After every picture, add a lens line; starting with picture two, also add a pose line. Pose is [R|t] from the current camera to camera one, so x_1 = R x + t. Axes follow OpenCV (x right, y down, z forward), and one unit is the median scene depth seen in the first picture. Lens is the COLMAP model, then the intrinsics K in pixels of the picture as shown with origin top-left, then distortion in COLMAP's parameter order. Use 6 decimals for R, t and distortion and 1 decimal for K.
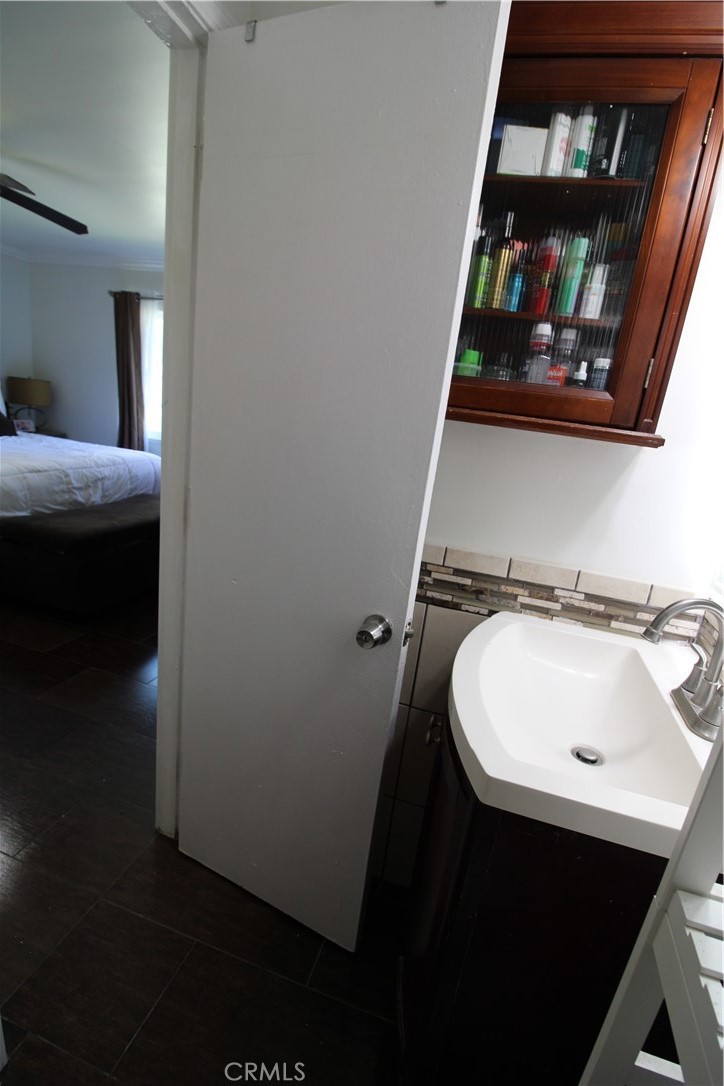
lens RADIAL K [[524.3, 0, 361.4], [0, 524.3, 556.3], [0, 0, 1]] dist [-0.002472, -0.012318]
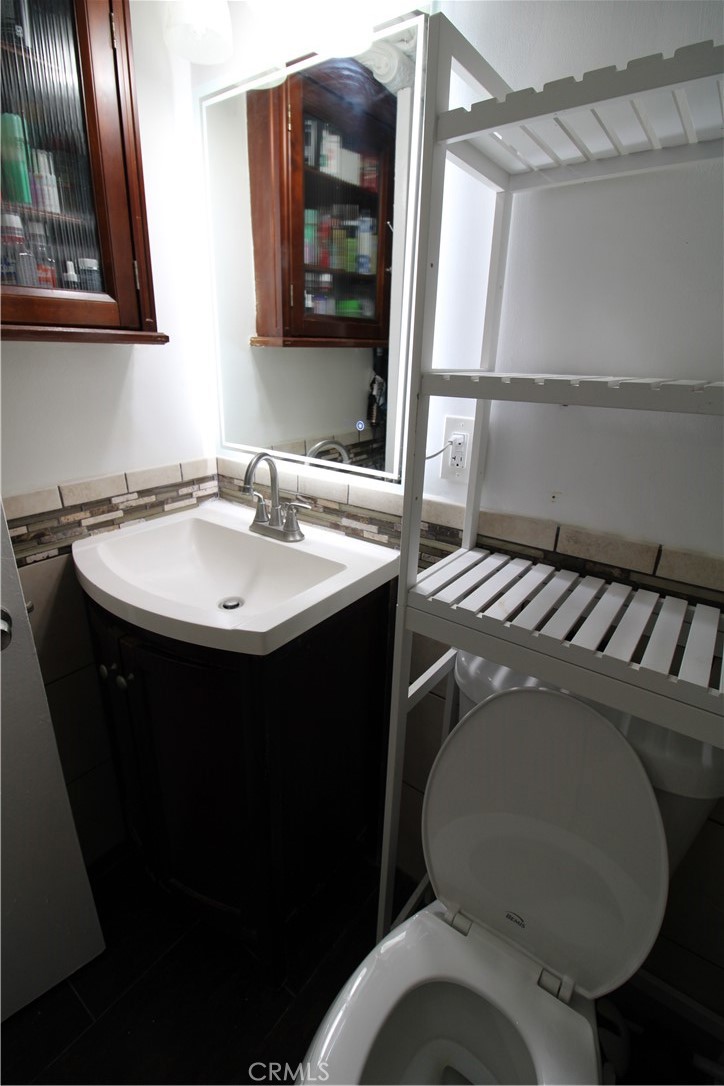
lens RADIAL K [[524.3, 0, 361.4], [0, 524.3, 556.3], [0, 0, 1]] dist [-0.002472, -0.012318]
pose [[0.310746, -0.451877, 0.836208, -0.394068], [0.281225, 0.884083, 0.373242, -0.084763], [-0.907937, 0.119179, 0.401805, 0.163061]]
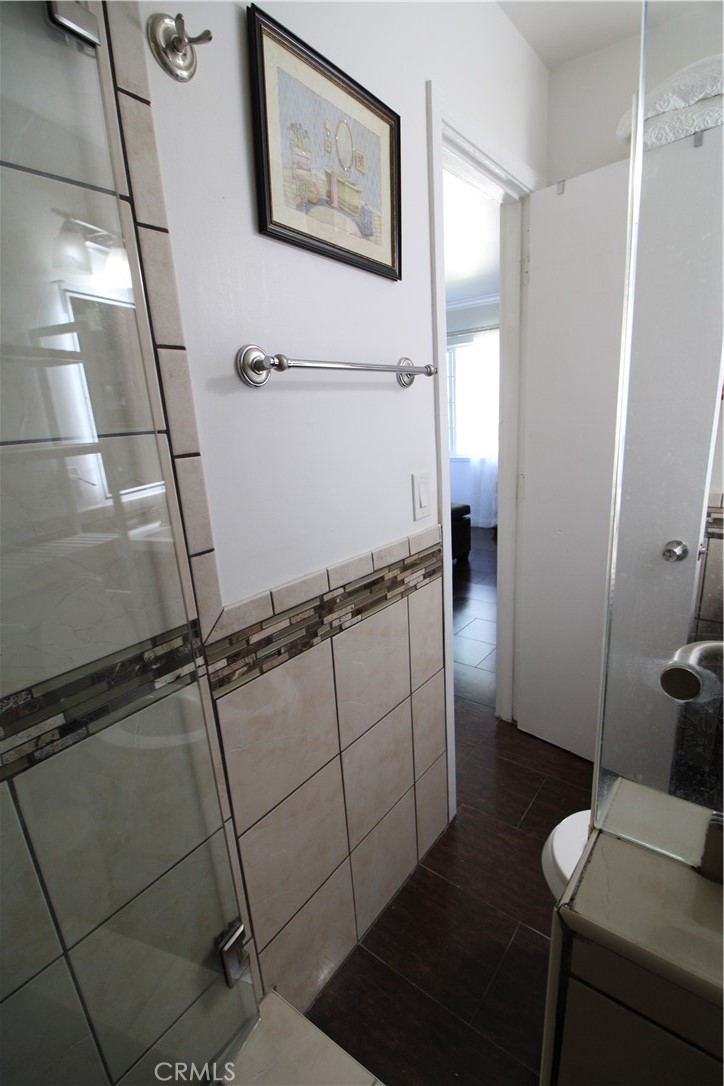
lens RADIAL K [[524.3, 0, 361.4], [0, 524.3, 556.3], [0, 0, 1]] dist [-0.002472, -0.012318]
pose [[0.927380, -0.067427, -0.367994, -0.242974], [0.056250, 0.997573, -0.041028, 0.160867], [0.369868, 0.017349, 0.928922, -0.667939]]
